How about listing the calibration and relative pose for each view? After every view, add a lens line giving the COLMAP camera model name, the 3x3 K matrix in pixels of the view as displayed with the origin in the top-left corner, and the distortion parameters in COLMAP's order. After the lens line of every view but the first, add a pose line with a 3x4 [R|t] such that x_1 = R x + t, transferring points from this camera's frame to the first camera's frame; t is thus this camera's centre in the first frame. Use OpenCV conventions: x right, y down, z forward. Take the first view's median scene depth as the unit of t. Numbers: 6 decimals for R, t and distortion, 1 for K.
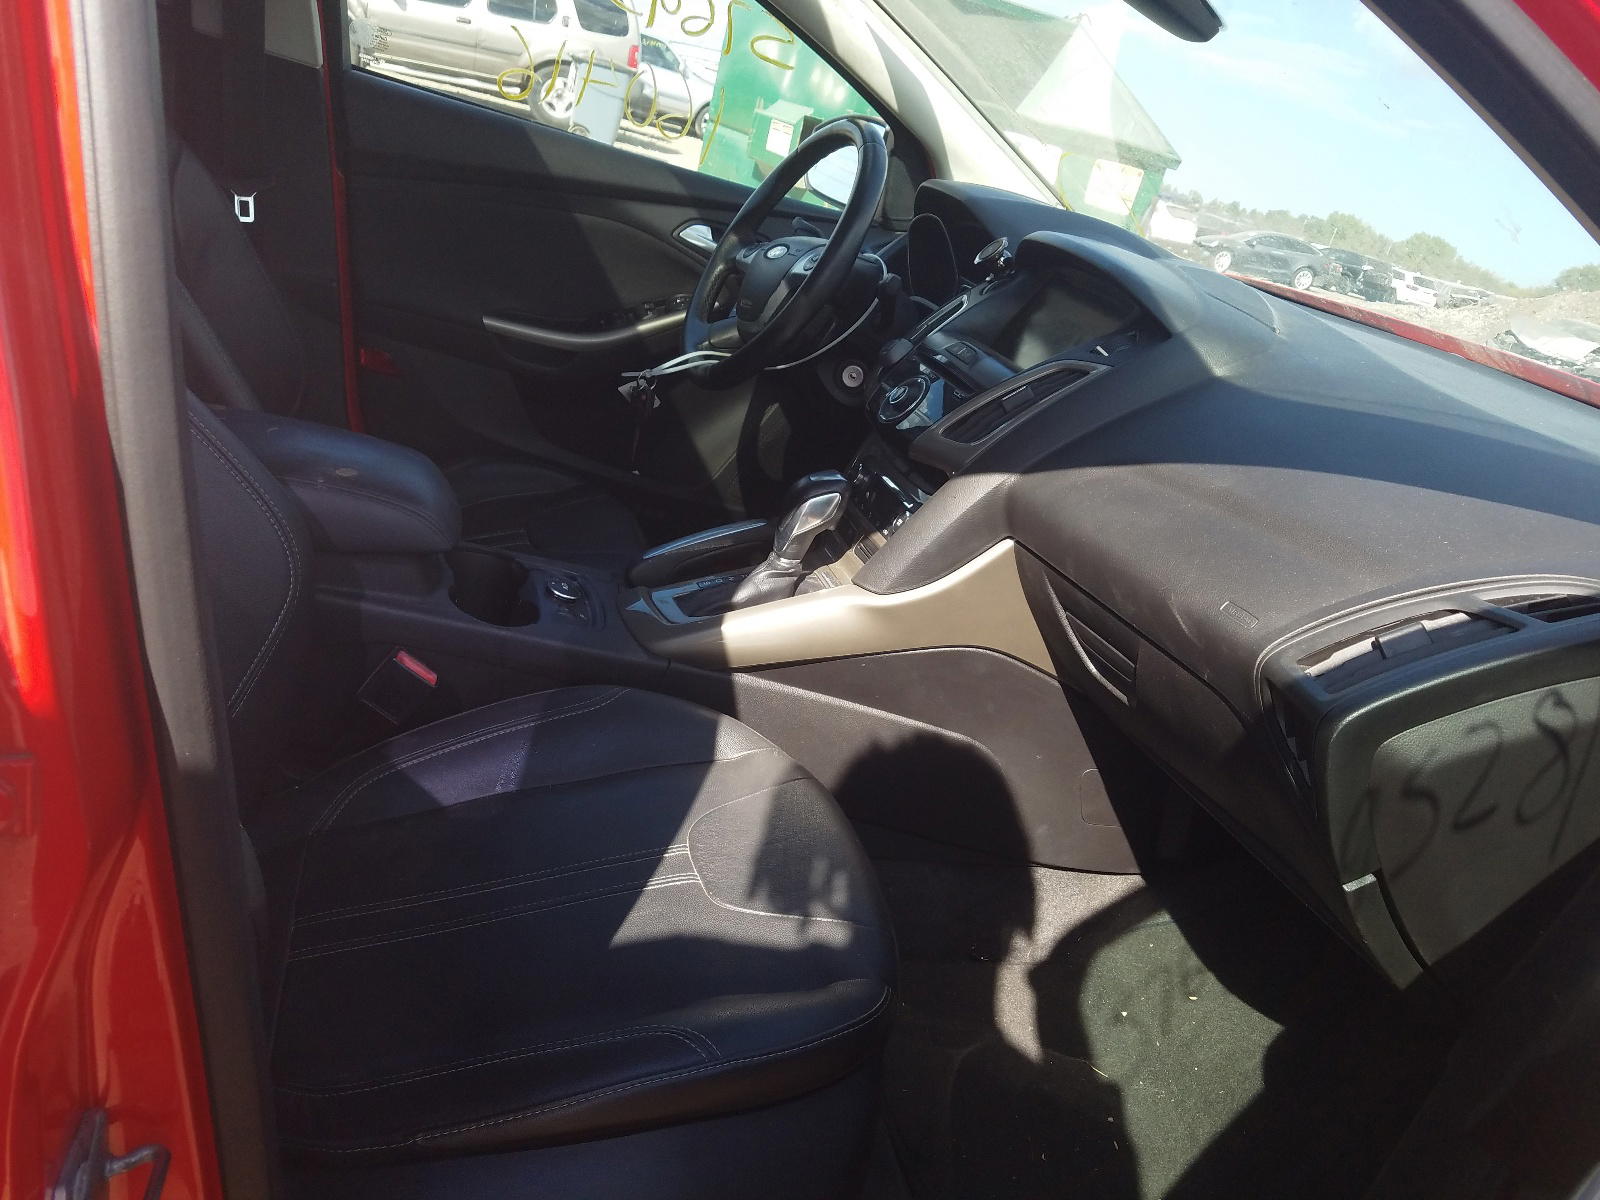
lens RADIAL K [[1199.0, 0, 803.0], [0, 1199.0, 601.5], [0, 0, 1]] dist [0.059466, 0.001176]
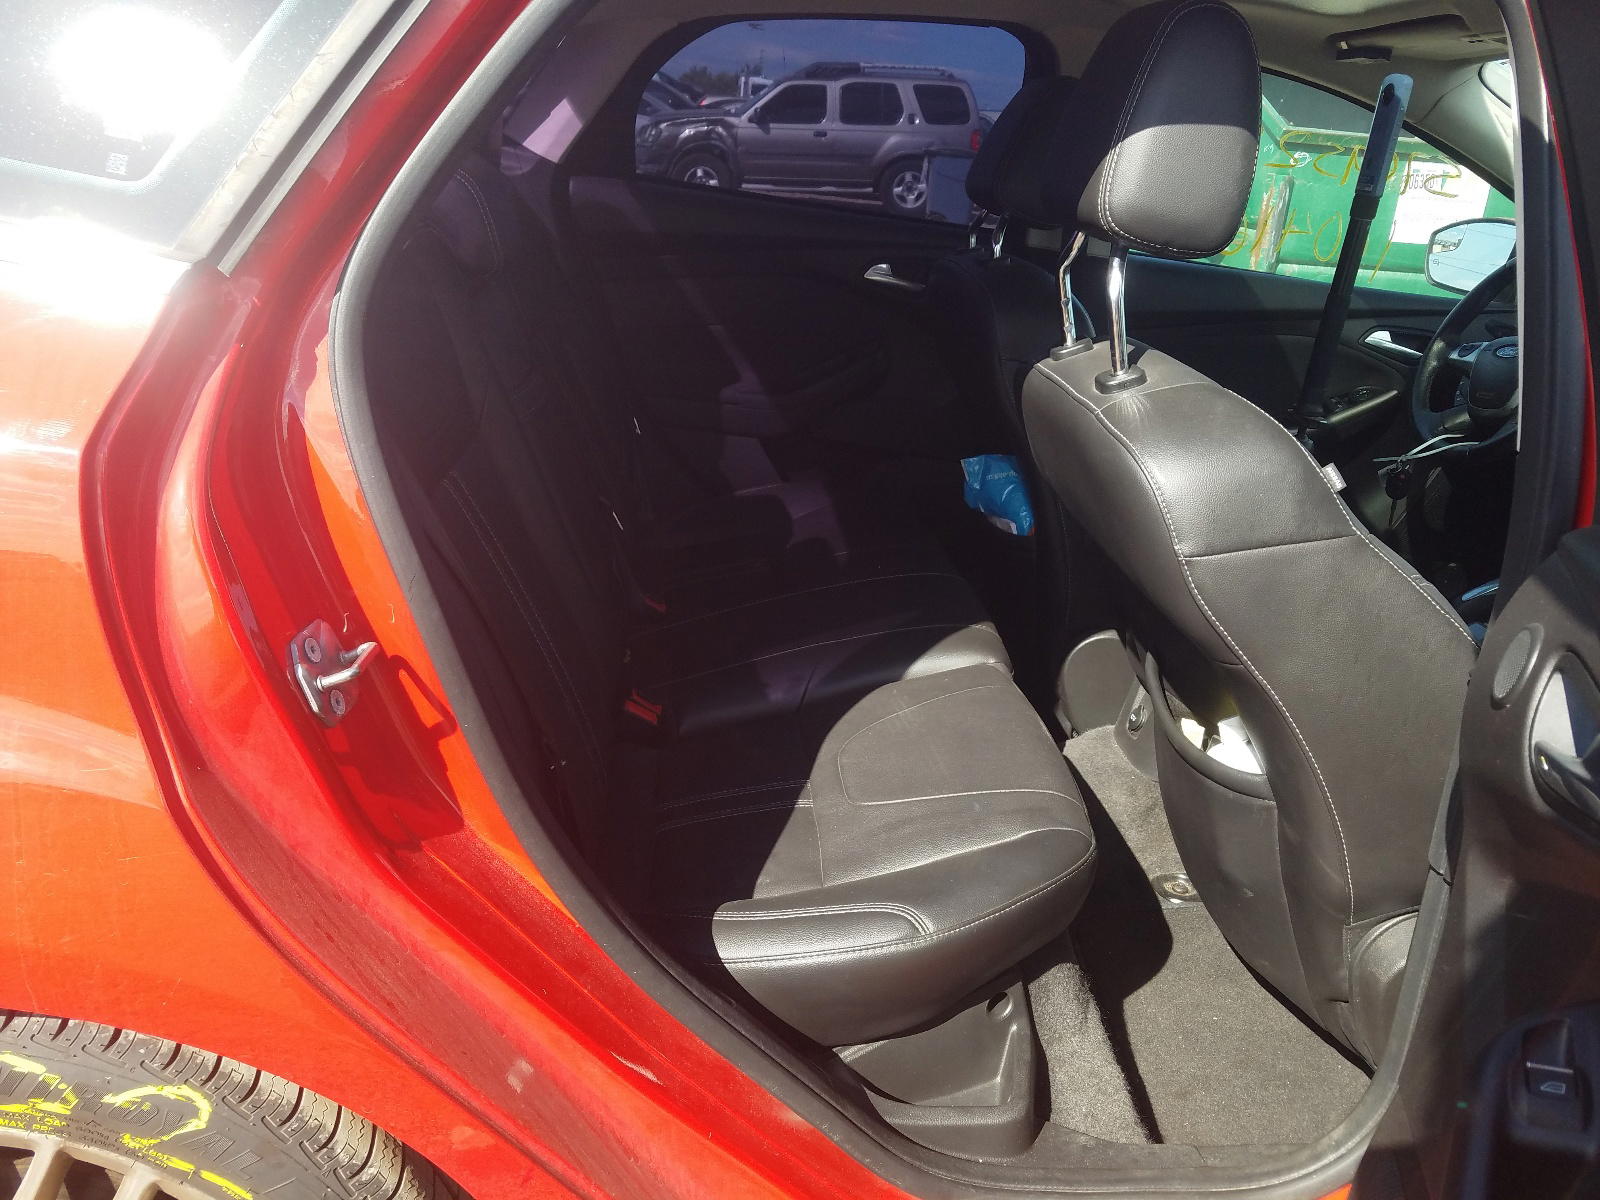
lens RADIAL K [[1199.0, 0, 797.1], [0, 1199.0, 597.9], [0, 0, 1]] dist [0.059466, 0.001176]
pose [[0.961720, -0.051856, -0.269085, -0.335589], [0.037392, 0.997581, -0.058603, 0.009584], [0.271473, 0.046298, 0.961332, -0.341198]]
